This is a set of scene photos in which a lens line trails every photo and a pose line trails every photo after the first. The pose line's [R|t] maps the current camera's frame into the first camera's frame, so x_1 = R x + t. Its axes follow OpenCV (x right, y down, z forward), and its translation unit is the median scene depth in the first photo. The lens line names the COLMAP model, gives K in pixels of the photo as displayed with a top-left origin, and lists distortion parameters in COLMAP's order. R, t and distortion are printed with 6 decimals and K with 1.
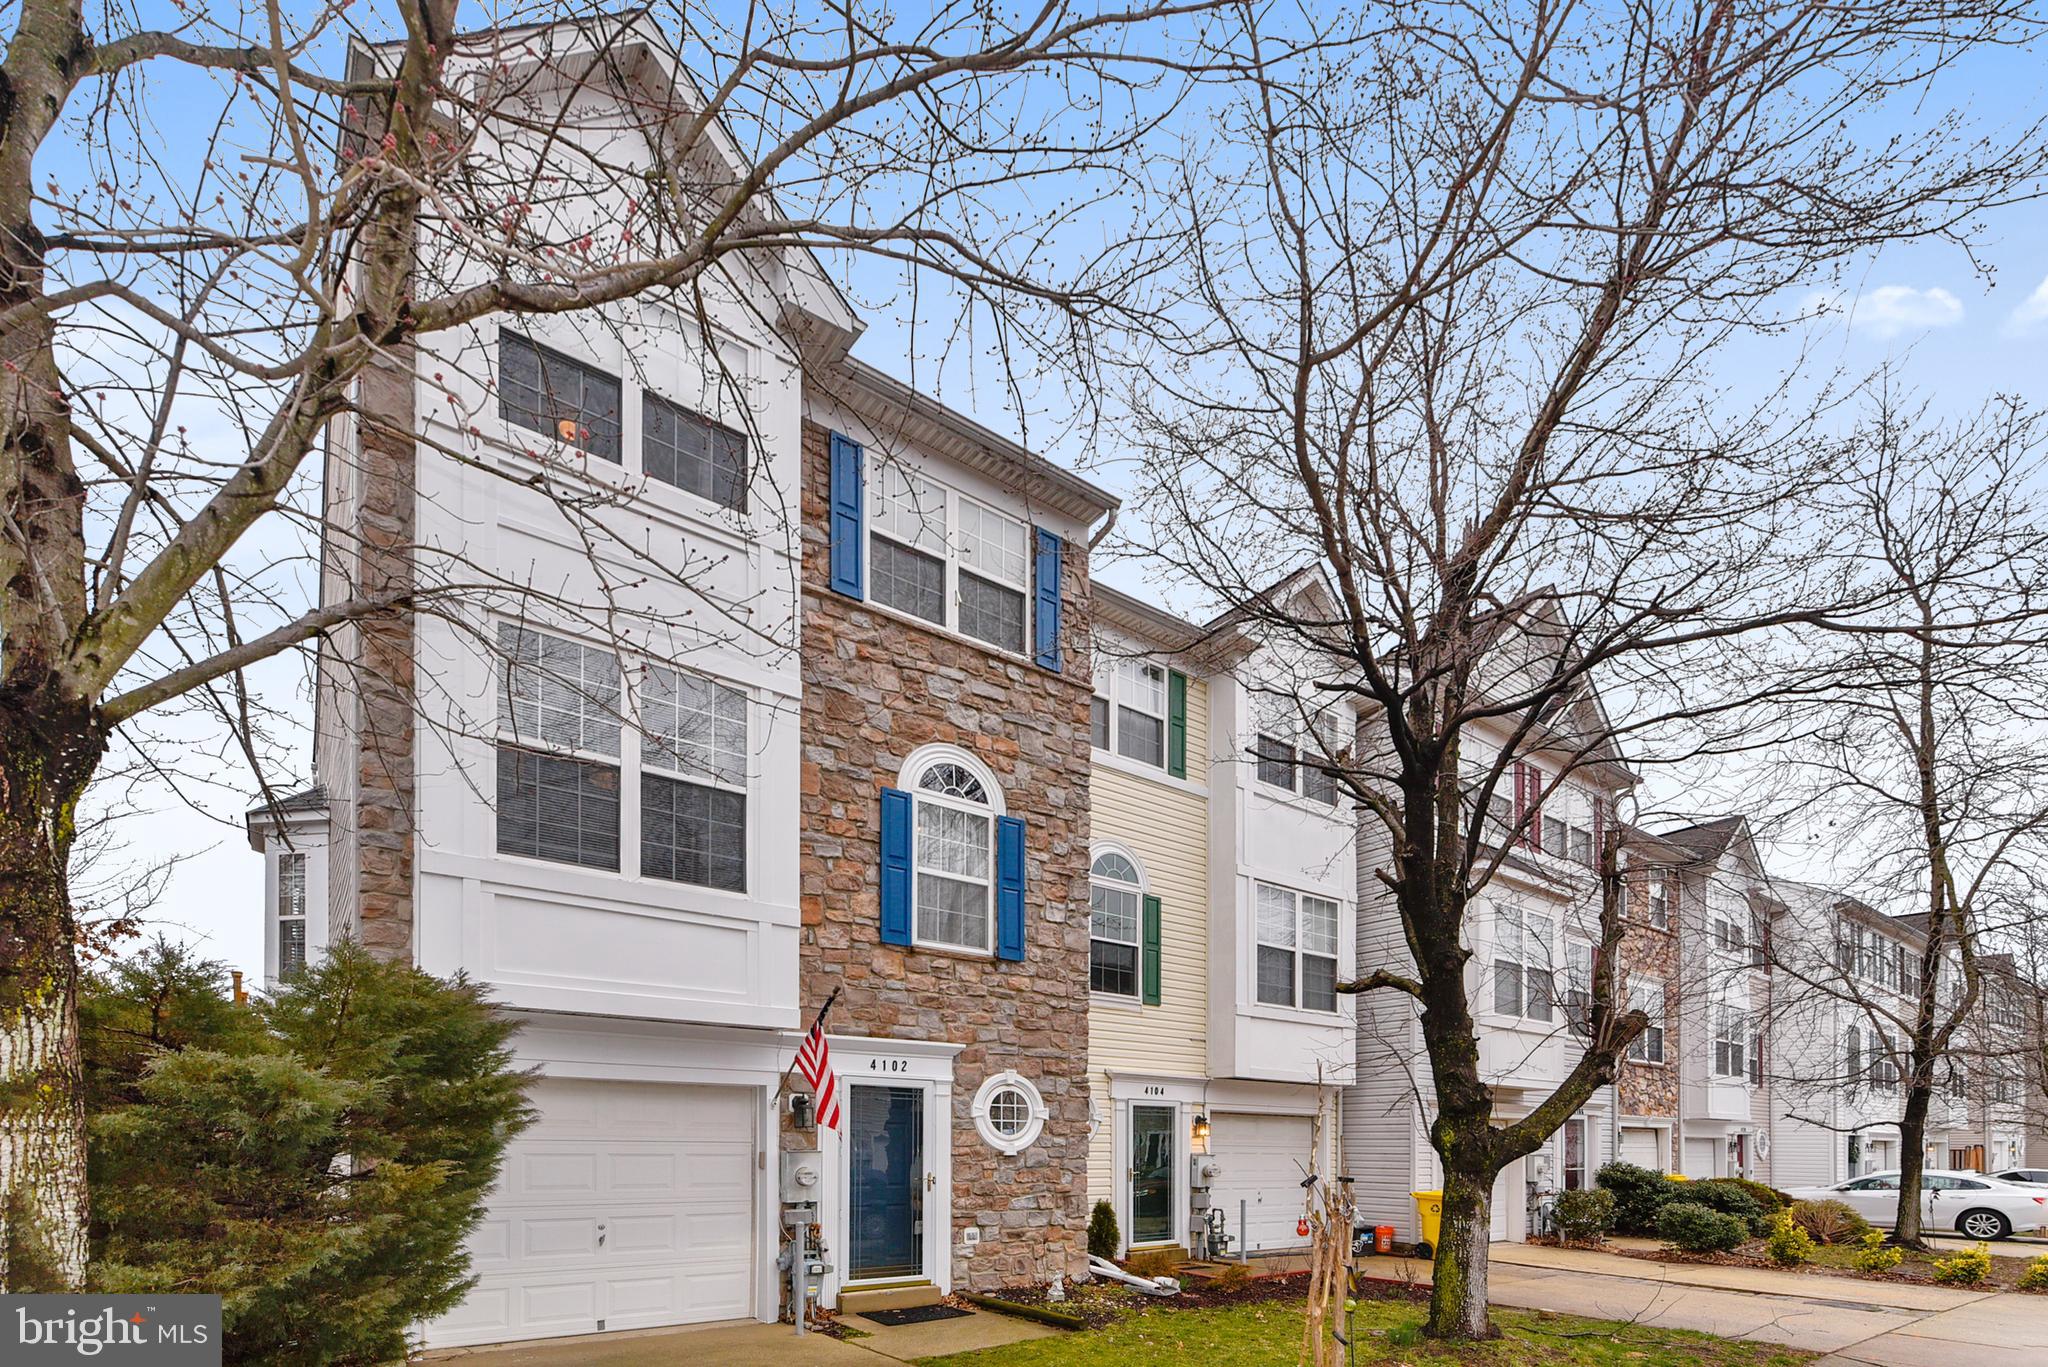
lens RADIAL K [[938.2, 0, 1023.7], [0, 938.2, 657.0], [0, 0, 1]] dist [0.001256, 0.000180]
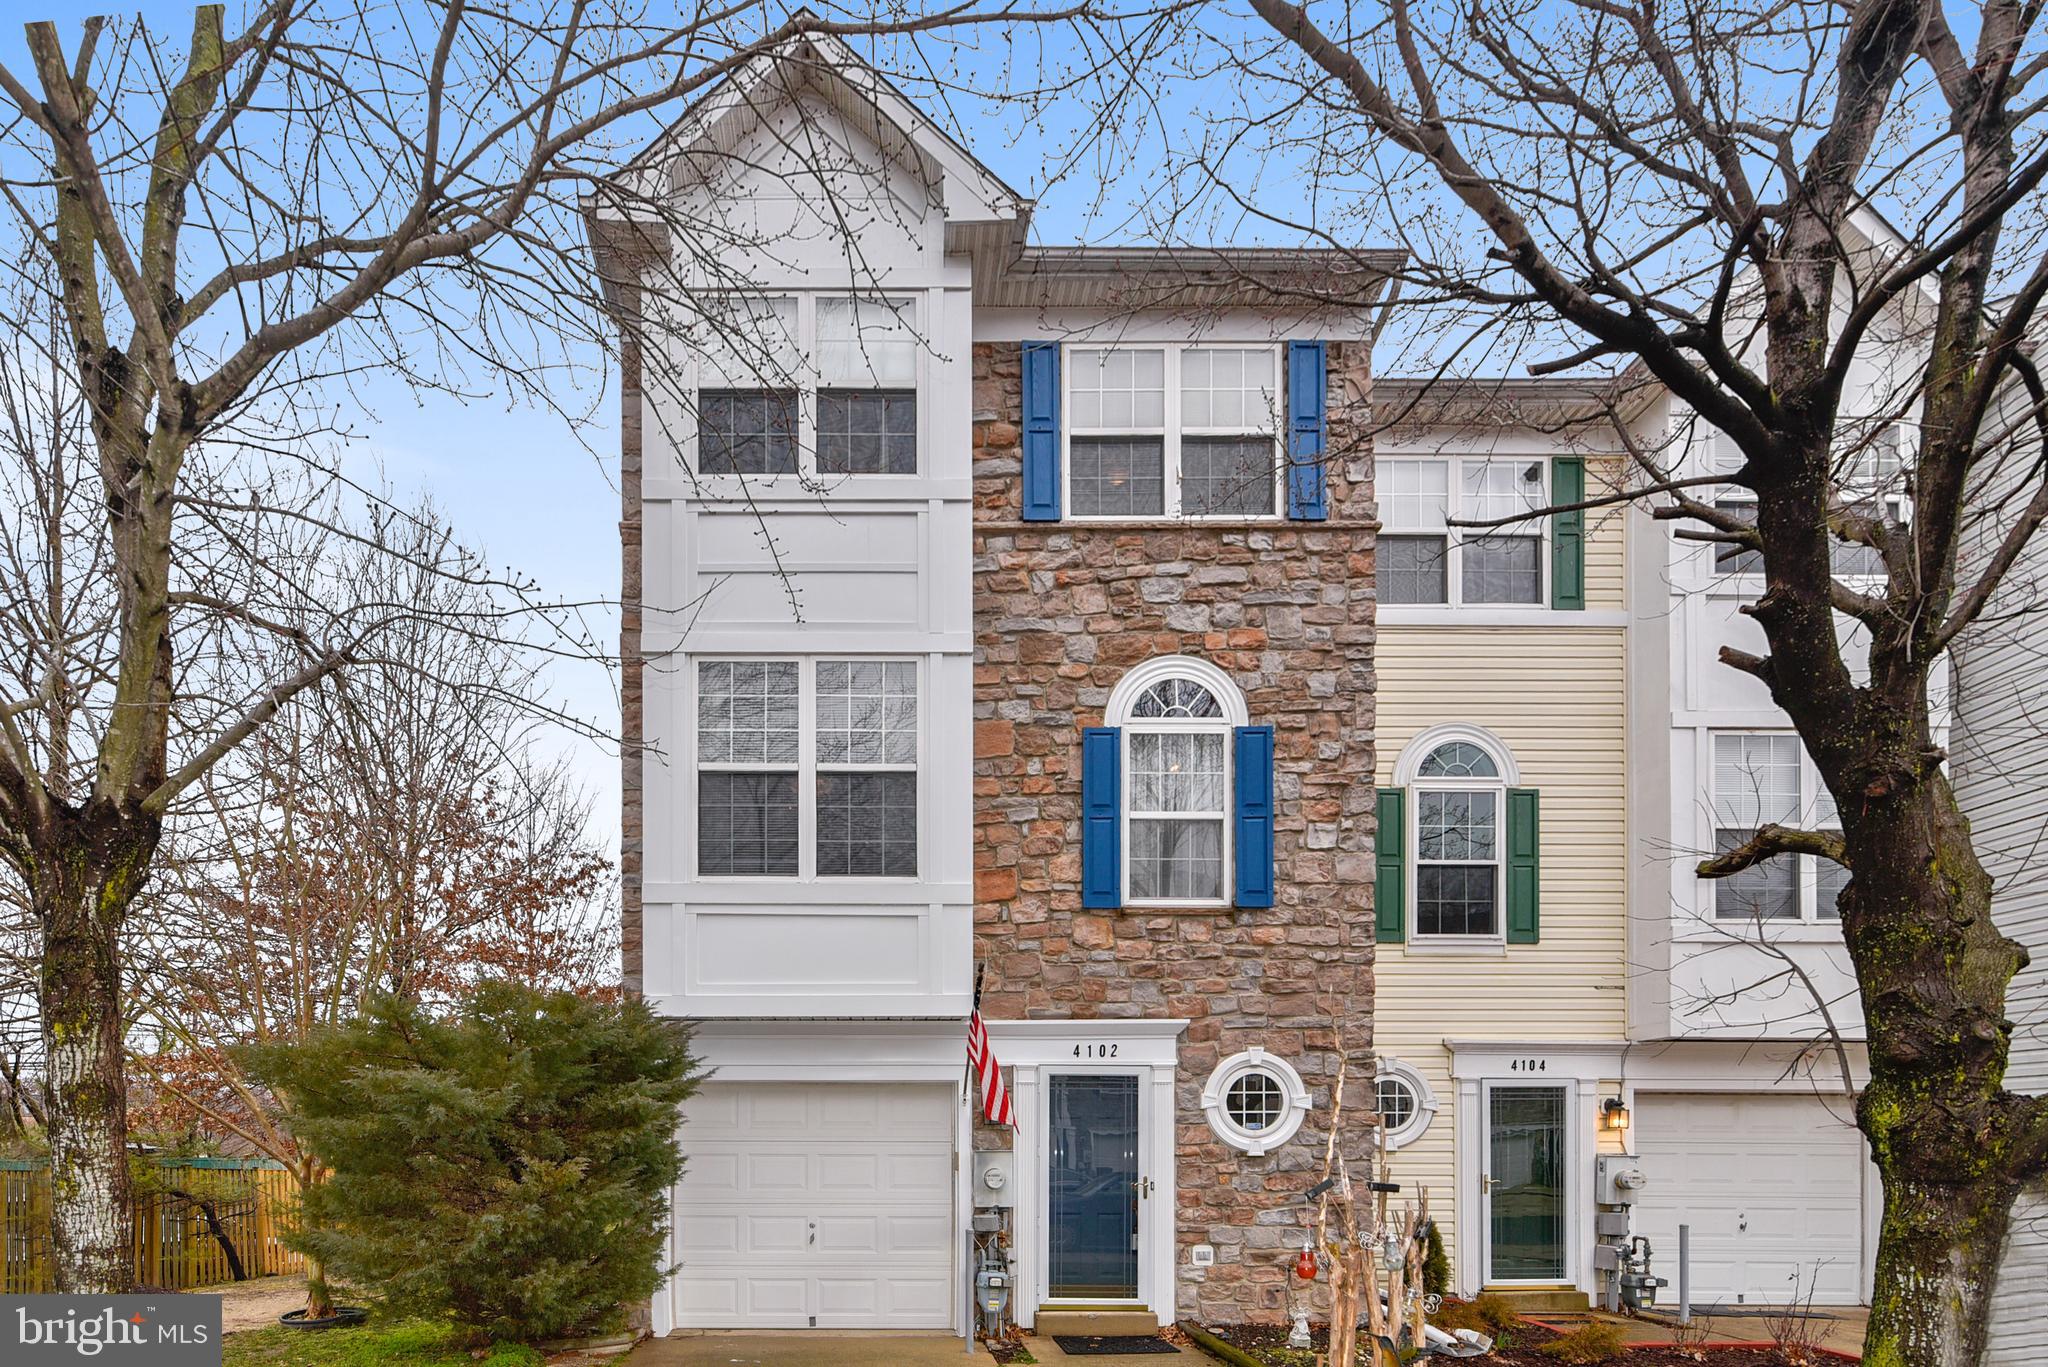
lens RADIAL K [[1026.6, 0, 1024.0], [0, 1026.6, 744.8], [0, 0, 1]] dist [-0.000166, 0.000169]
pose [[0.788406, -0.230695, -0.570259, 0.348715], [0.285439, 0.958372, 0.006926, 0.146021], [0.544922, -0.168235, 0.821436, 0.260235]]
